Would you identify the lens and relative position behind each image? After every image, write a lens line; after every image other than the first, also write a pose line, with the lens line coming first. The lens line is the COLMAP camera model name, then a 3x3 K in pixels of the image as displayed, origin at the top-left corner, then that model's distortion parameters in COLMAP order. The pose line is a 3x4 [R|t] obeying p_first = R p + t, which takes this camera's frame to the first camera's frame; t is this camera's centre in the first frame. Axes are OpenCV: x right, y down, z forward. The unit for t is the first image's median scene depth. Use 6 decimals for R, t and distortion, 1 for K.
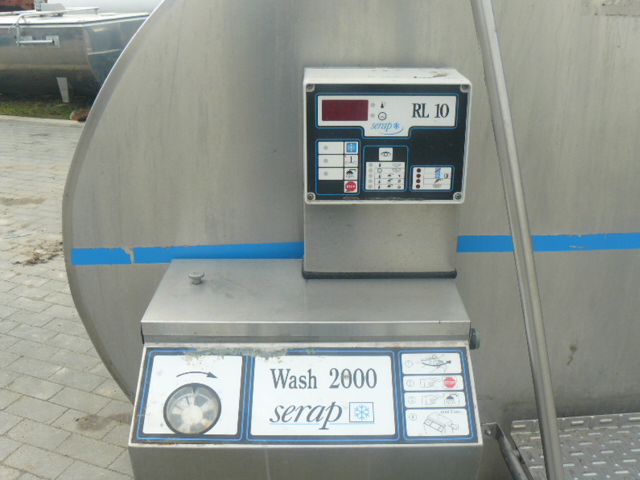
lens RADIAL K [[686.2, 0, 322.6], [0, 686.2, 238.9], [0, 0, 1]] dist [-0.100444, 0.000000]
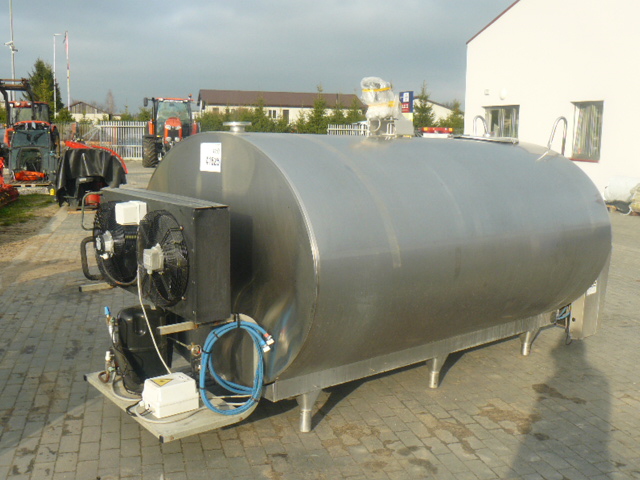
lens RADIAL K [[686.2, 0, 318.8], [0, 686.2, 240.9], [0, 0, 1]] dist [-0.100444, 0.000000]
pose [[-0.597183, -0.137109, 0.790300, -3.258413], [0.270276, 0.893266, 0.359204, -2.451573], [-0.755198, 0.428109, -0.496386, 5.583576]]
